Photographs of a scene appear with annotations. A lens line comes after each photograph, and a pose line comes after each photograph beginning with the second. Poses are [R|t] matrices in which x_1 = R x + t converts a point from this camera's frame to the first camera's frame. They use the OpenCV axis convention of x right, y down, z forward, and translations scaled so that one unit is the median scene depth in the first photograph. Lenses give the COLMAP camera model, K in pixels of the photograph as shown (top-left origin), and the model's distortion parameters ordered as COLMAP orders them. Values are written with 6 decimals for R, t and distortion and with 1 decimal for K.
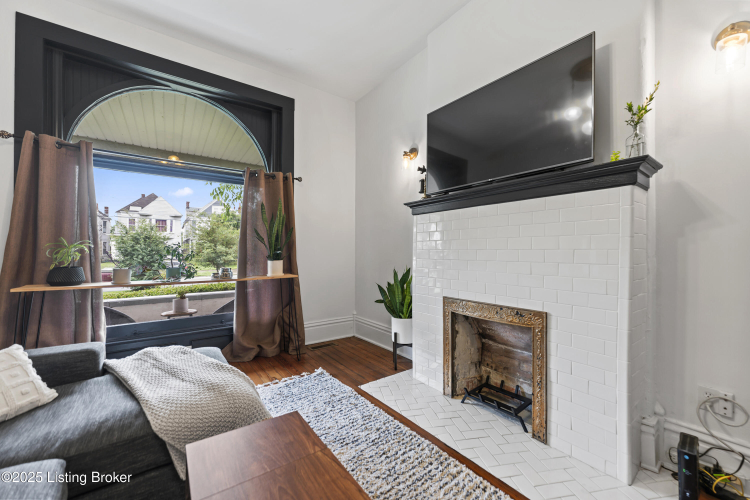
lens RADIAL K [[301.5, 0, 378.1], [0, 301.5, 250.1], [0, 0, 1]] dist [0.002998, 0.000369]
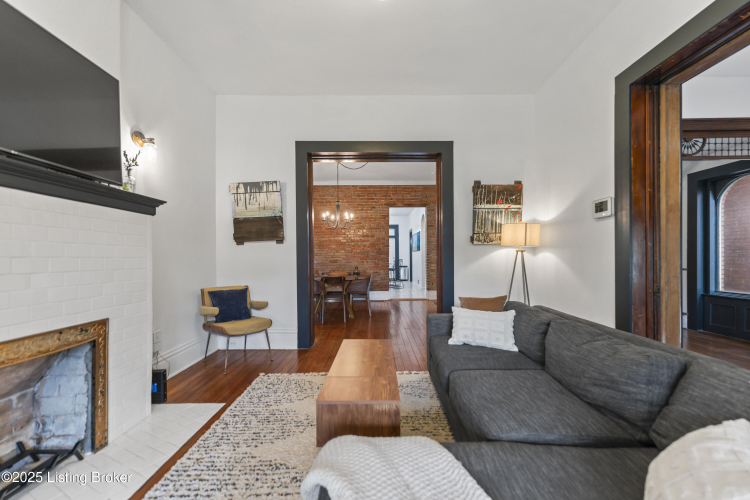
lens RADIAL K [[297.7, 0, 374.6], [0, 297.7, 258.6], [0, 0, 1]] dist [0.001605, 0.000145]
pose [[-0.790802, -0.000268, 0.612071, -0.812731], [0.002052, 0.999993, 0.003088, -0.000112], [-0.612068, 0.003698, -0.790796, 1.264719]]
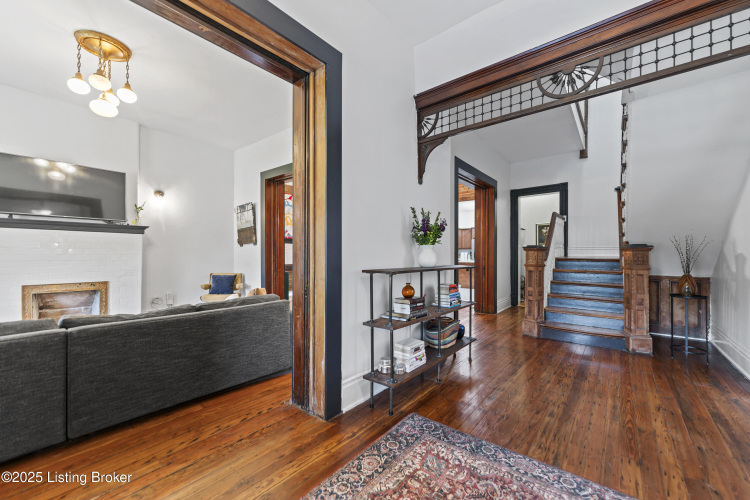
lens RADIAL K [[301.5, 0, 378.1], [0, 301.5, 250.1], [0, 0, 1]] dist [0.002998, 0.000369]
pose [[-0.266046, 0.008158, 0.963926, -2.358480], [-0.005569, 0.999934, -0.010000, -0.027663], [-0.963944, -0.008029, -0.265984, -0.433620]]
